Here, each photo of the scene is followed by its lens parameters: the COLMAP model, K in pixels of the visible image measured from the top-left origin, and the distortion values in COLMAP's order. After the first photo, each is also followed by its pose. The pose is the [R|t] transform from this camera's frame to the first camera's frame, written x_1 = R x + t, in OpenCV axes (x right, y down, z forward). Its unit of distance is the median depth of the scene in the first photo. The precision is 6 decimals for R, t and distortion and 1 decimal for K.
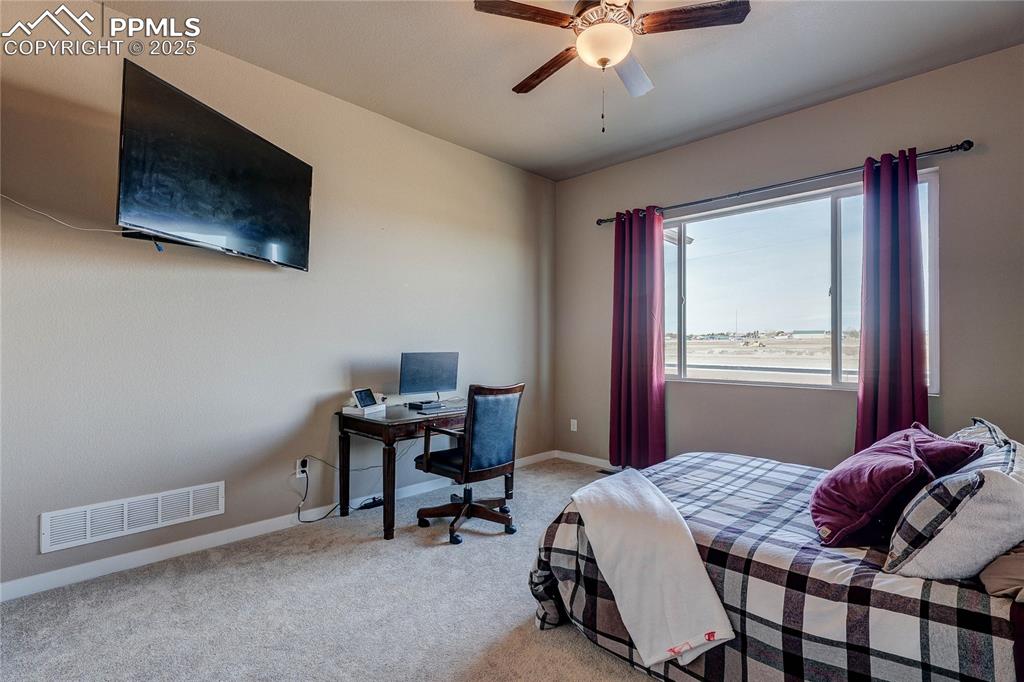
lens RADIAL K [[482.4, 0, 514.8], [0, 482.4, 343.5], [0, 0, 1]] dist [-0.002390, 0.000339]
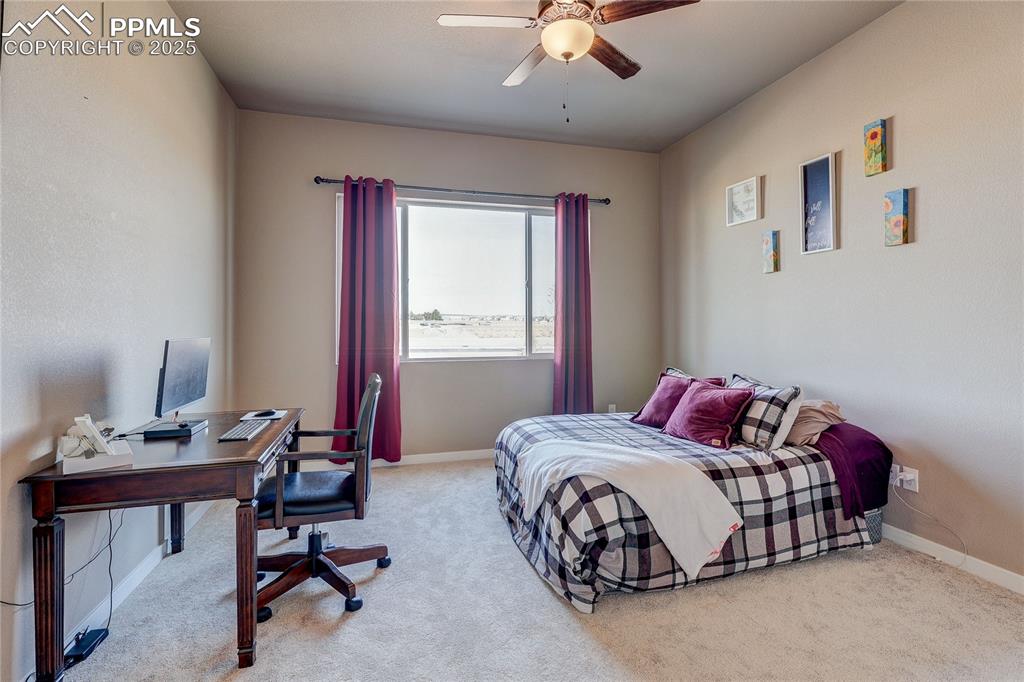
lens RADIAL K [[482.4, 0, 511.1], [0, 482.4, 330.3], [0, 0, 1]] dist [-0.002390, 0.000339]
pose [[0.502005, -0.010565, 0.864800, -0.538468], [0.001452, 0.999934, 0.011373, 0.002242], [-0.864863, -0.004454, 0.501988, 0.399210]]
